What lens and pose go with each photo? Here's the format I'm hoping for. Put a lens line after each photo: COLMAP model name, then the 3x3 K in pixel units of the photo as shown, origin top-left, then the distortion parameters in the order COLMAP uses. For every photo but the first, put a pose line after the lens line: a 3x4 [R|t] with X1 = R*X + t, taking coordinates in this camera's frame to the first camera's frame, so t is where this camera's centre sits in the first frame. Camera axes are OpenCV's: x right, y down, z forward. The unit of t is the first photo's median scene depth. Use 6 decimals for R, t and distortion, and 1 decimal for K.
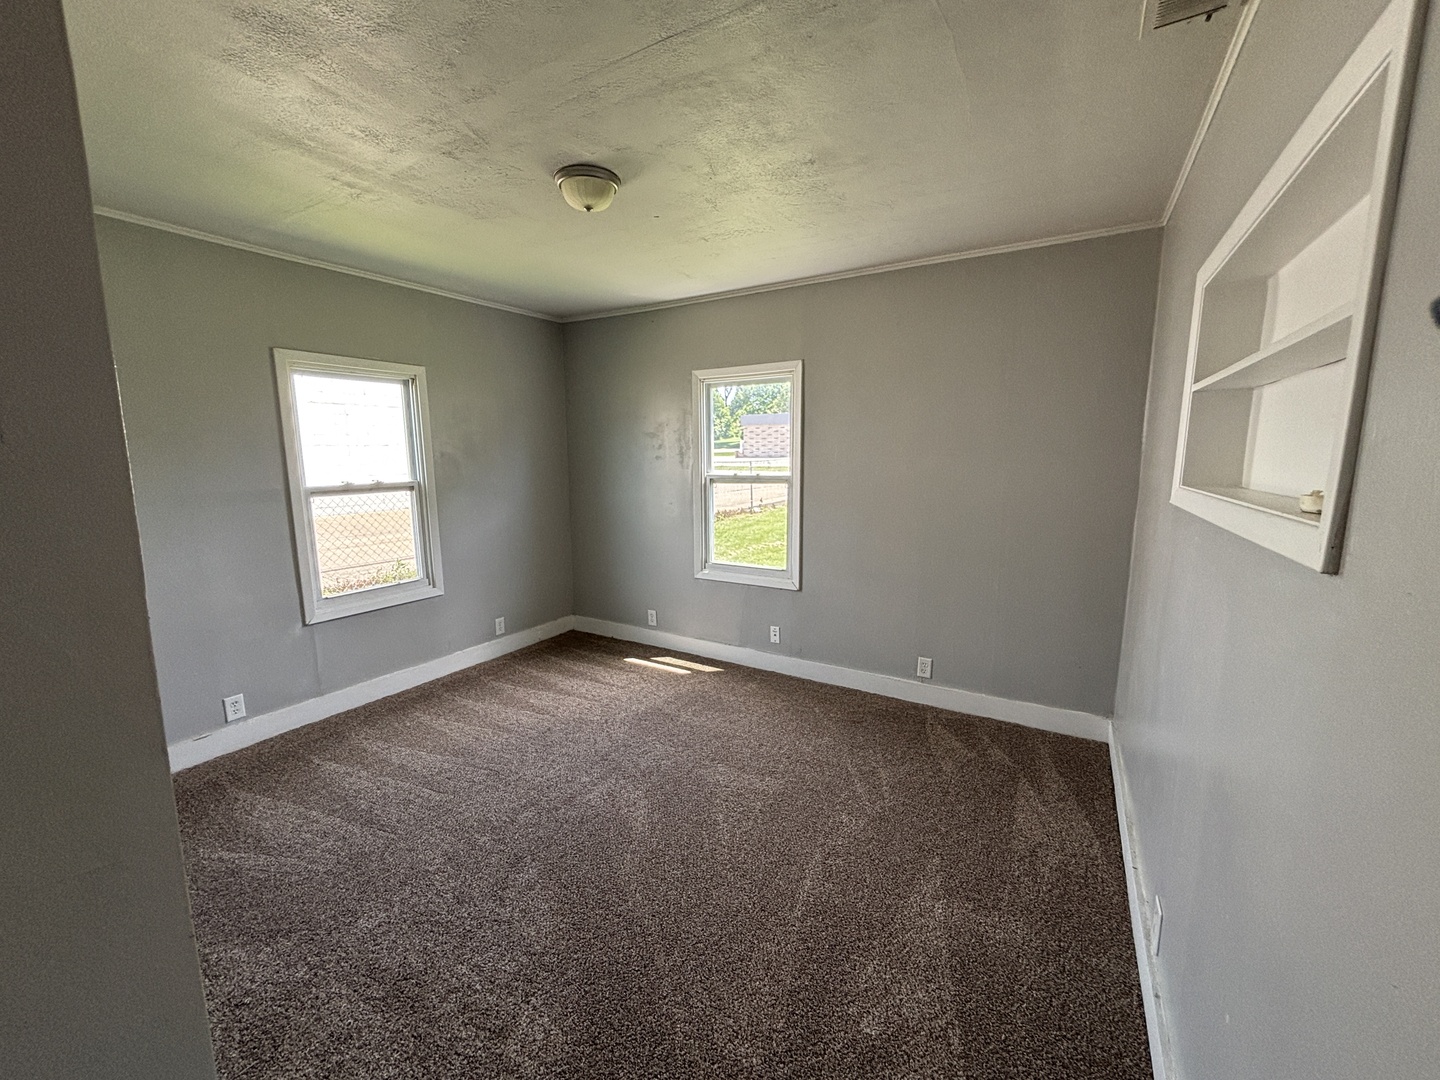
lens RADIAL K [[583.4, 0, 725.6], [0, 583.4, 537.6], [0, 0, 1]] dist [0.002851, -0.001552]
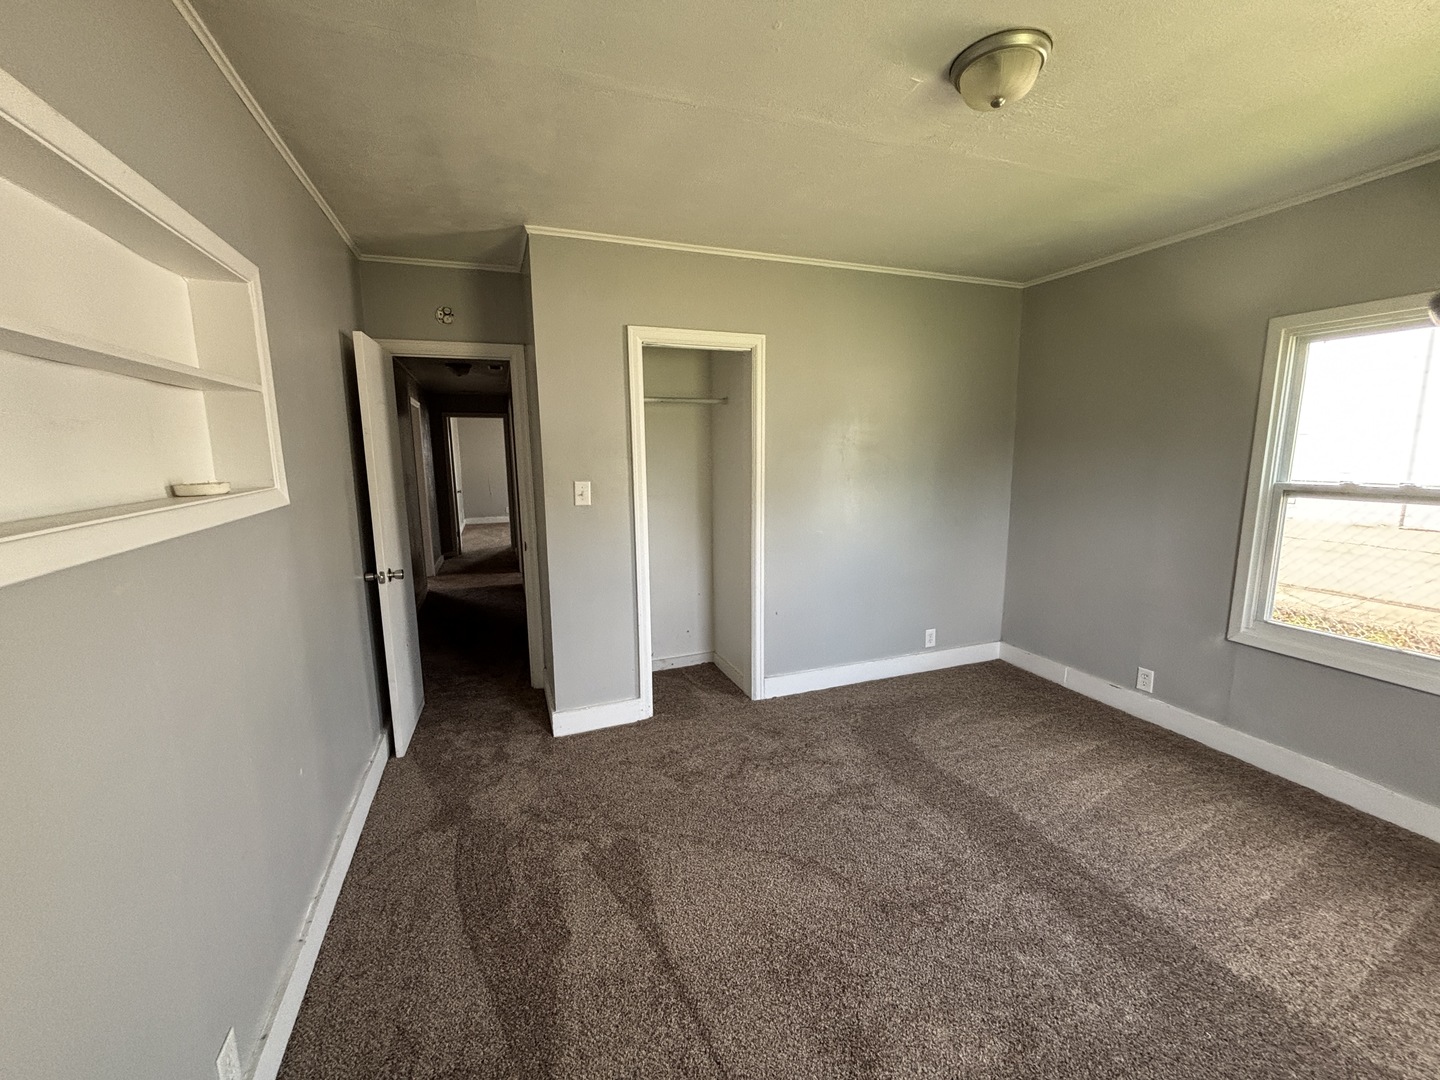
lens RADIAL K [[583.4, 0, 718.6], [0, 583.4, 535.6], [0, 0, 1]] dist [0.002851, -0.001552]
pose [[-0.632427, 0.122021, -0.764949, 0.409189], [-0.098298, 0.966890, 0.235502, -0.130252], [0.768358, 0.224131, -0.599493, 0.892604]]
